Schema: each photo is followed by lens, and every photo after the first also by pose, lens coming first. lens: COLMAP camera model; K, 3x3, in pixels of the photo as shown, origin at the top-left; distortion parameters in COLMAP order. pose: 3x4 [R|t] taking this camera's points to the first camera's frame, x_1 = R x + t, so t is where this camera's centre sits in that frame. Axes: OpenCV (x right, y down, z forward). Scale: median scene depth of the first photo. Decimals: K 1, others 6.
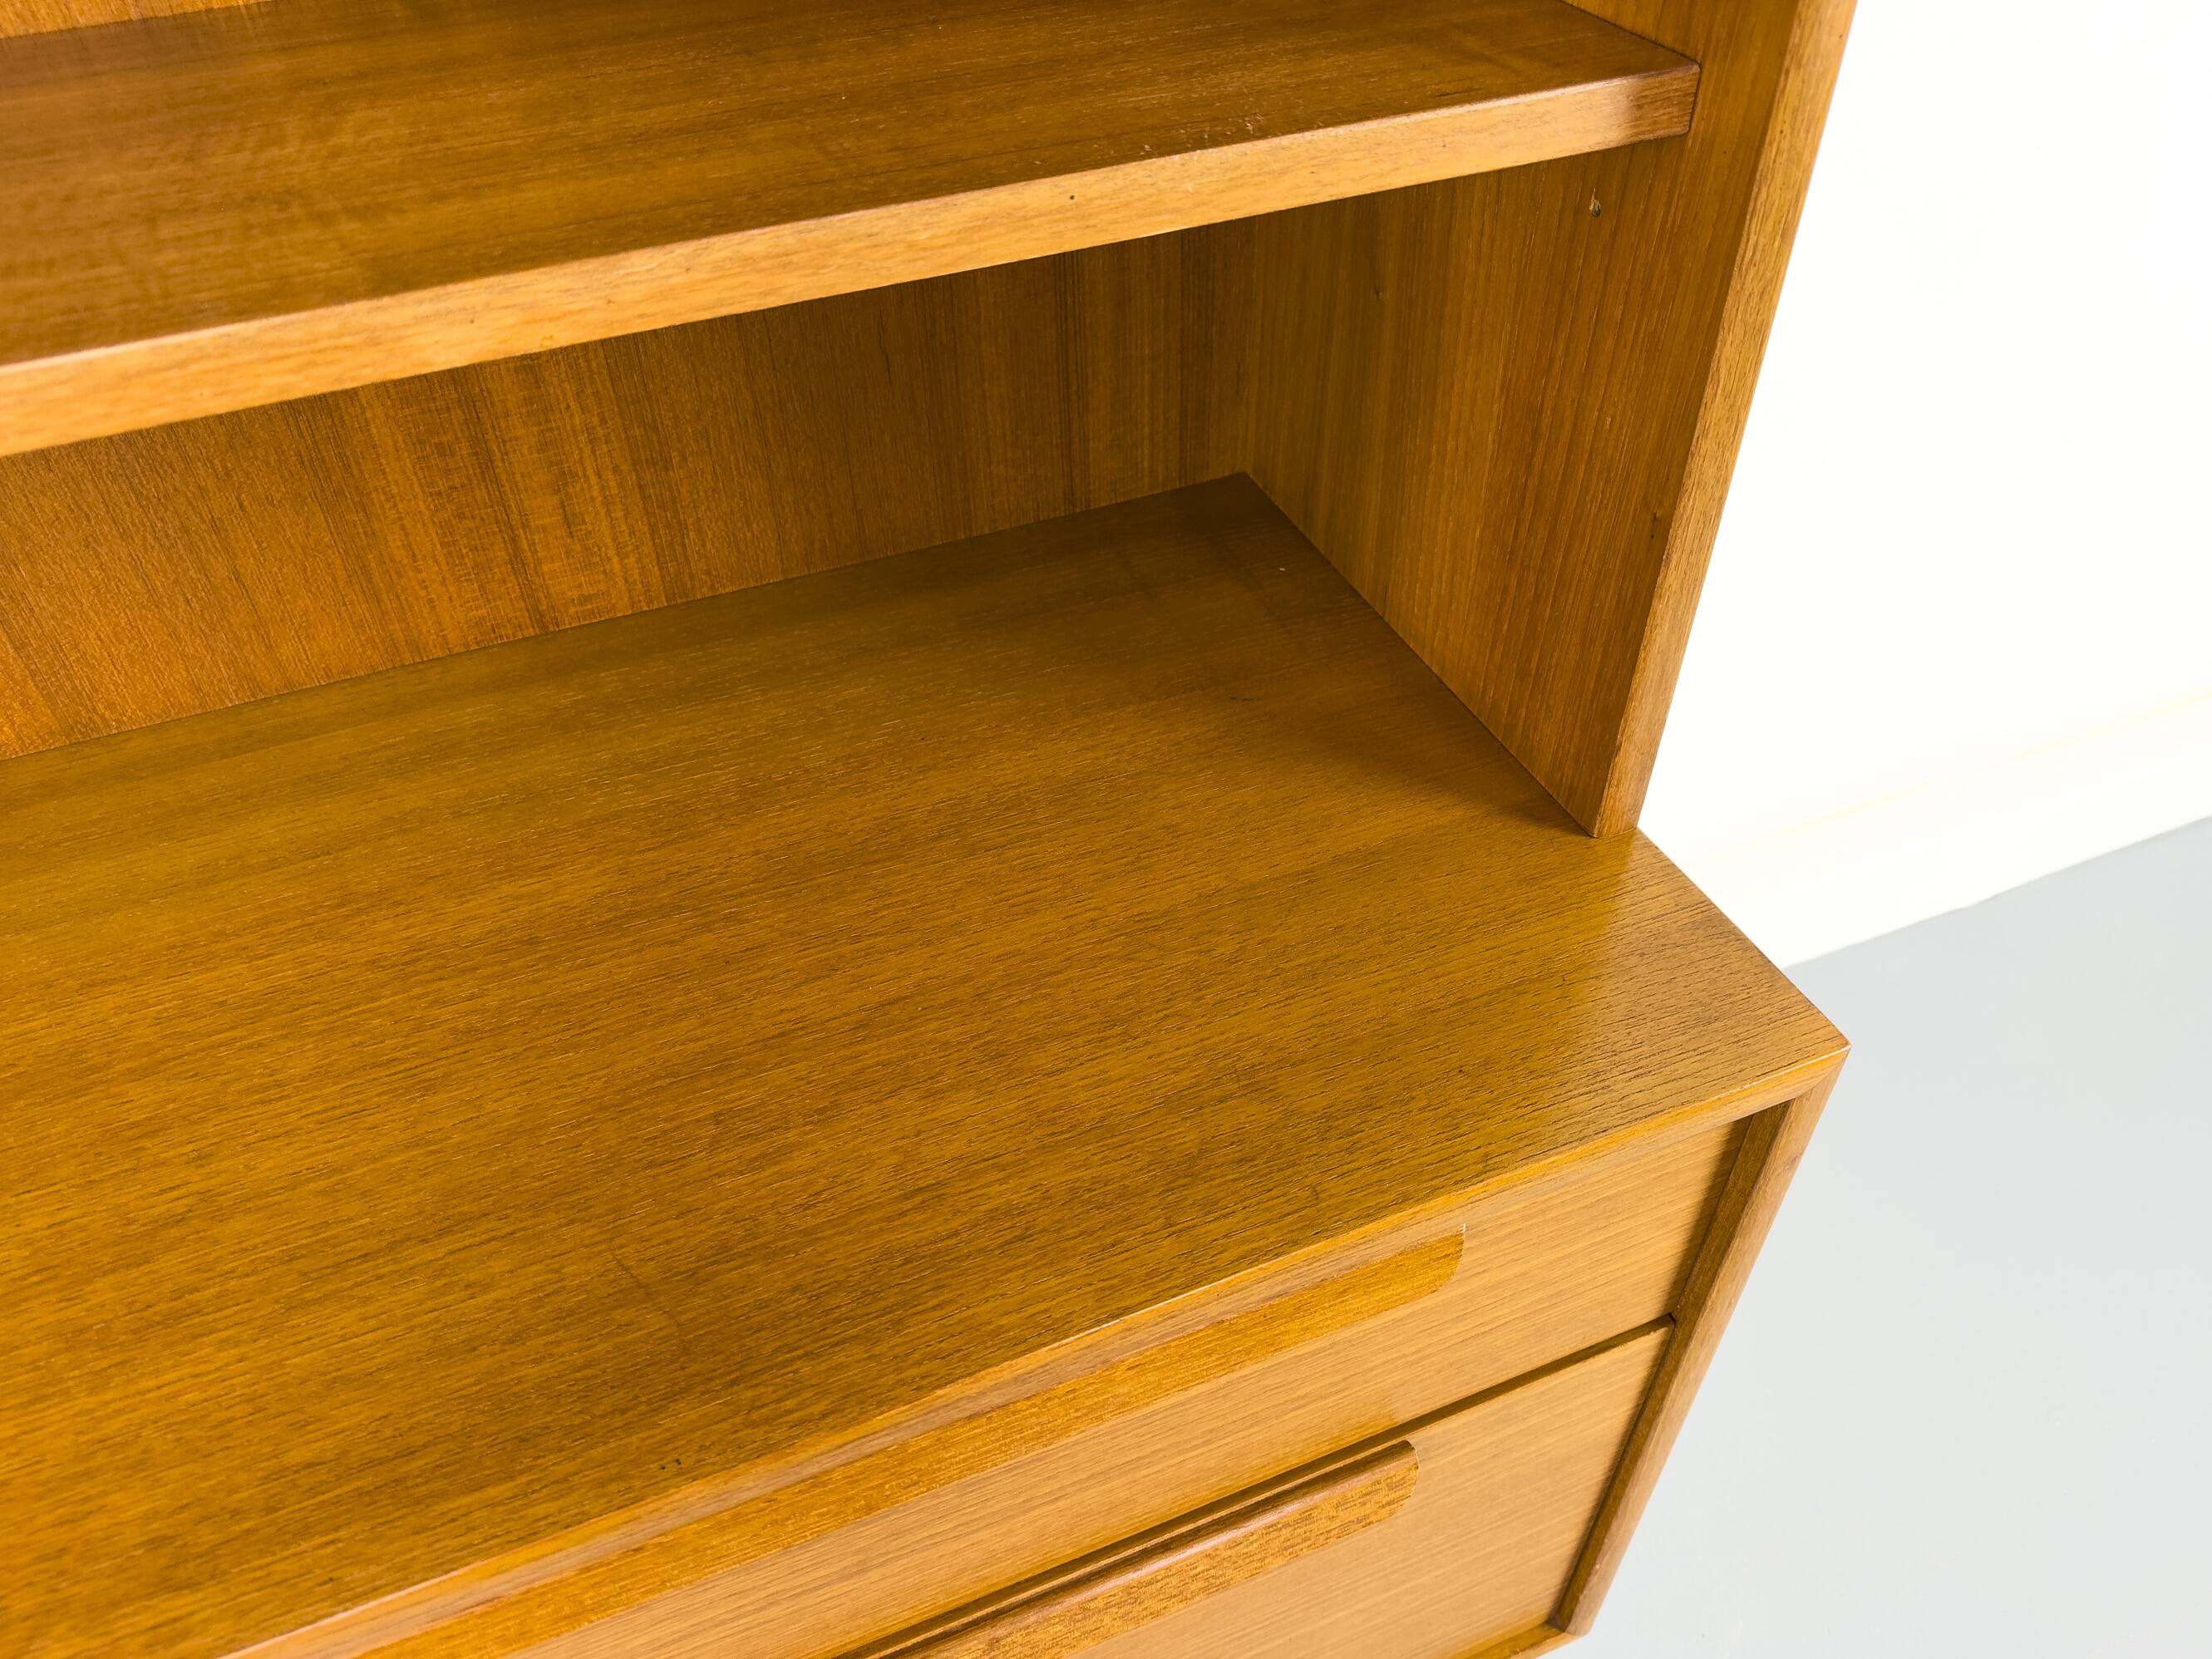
lens RADIAL K [[1579.9, 0, 1106.0], [0, 1579.9, 829.5], [0, 0, 1]] dist [0.062993, -0.101339]
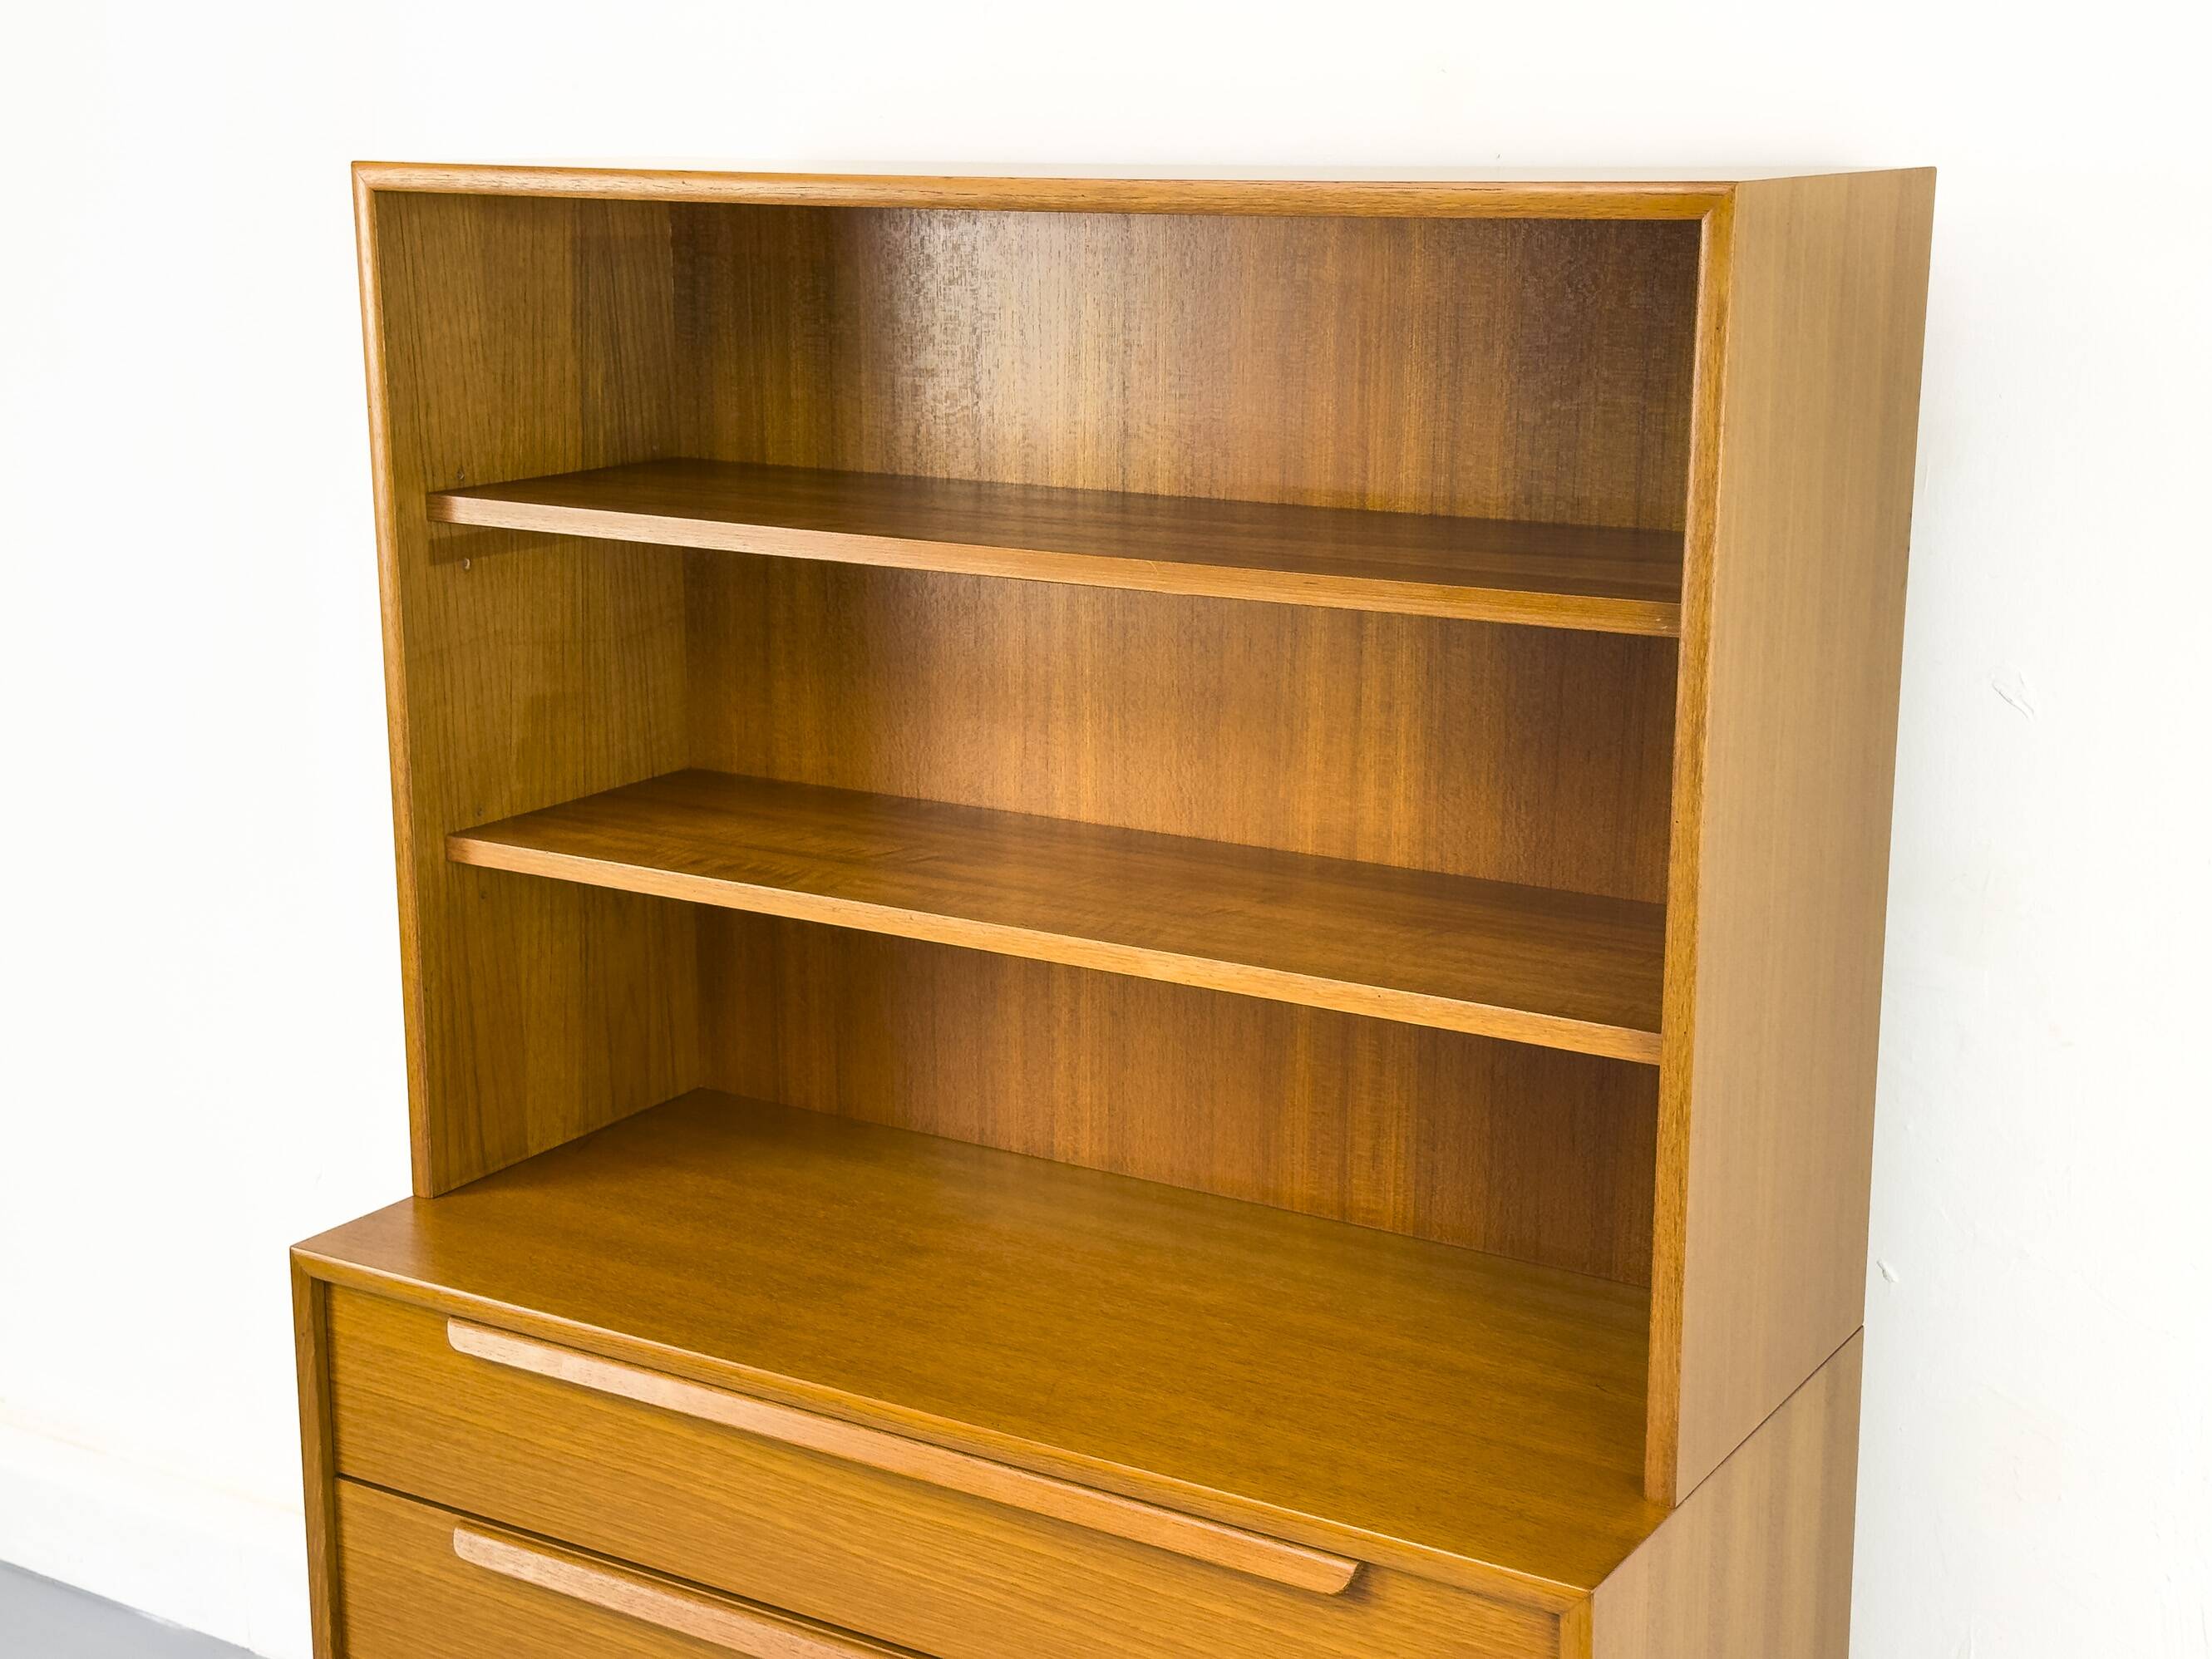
lens RADIAL K [[3073.9, 0, 1097.1], [0, 3073.9, 835.8], [0, 0, 1]] dist [0.171386, -0.299621]
pose [[0.586192, 0.213719, -0.781475, 2.382370], [-0.555450, 0.808214, -0.195618, 0.394799], [0.589791, 0.548740, 0.592479, -1.527422]]
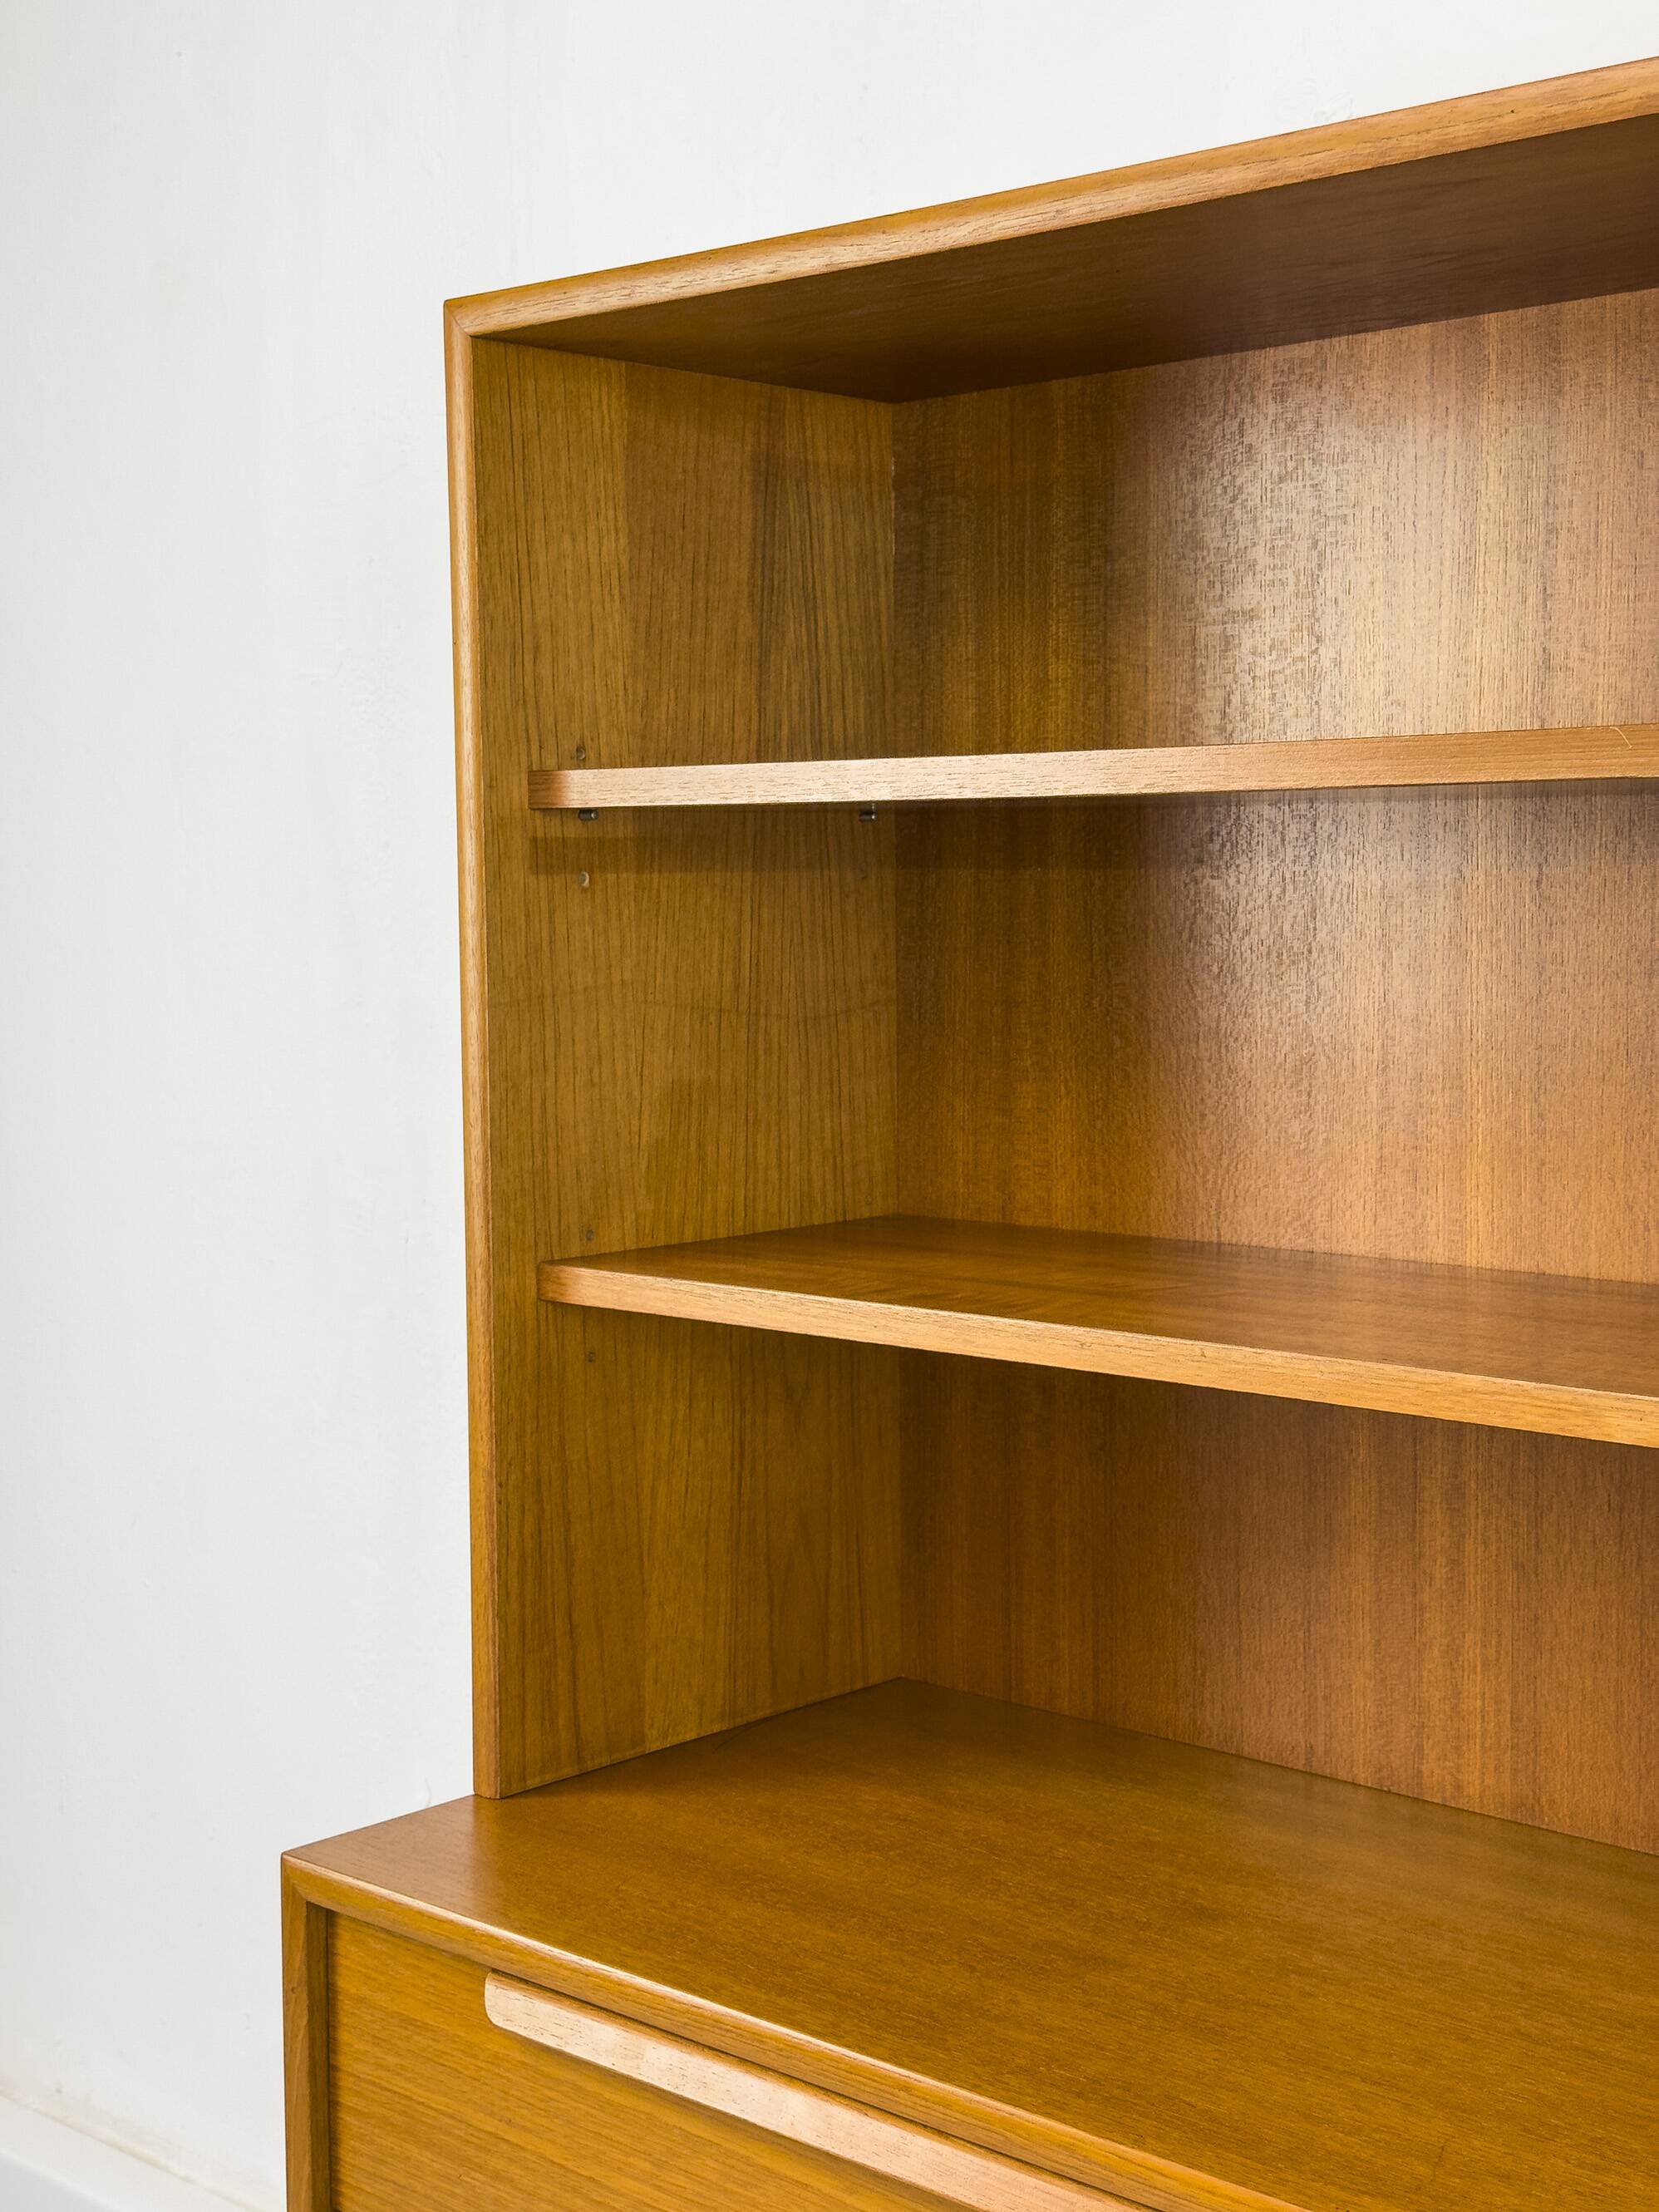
lens RADIAL K [[3073.9, 0, 817.1], [0, 3073.9, 1109.4], [0, 0, 1]] dist [0.171386, -0.299621]
pose [[0.421645, 0.095105, -0.901760, 1.353184], [-0.611219, 0.764405, -0.205175, 0.390917], [0.669796, 0.637683, 0.380438, -0.620989]]
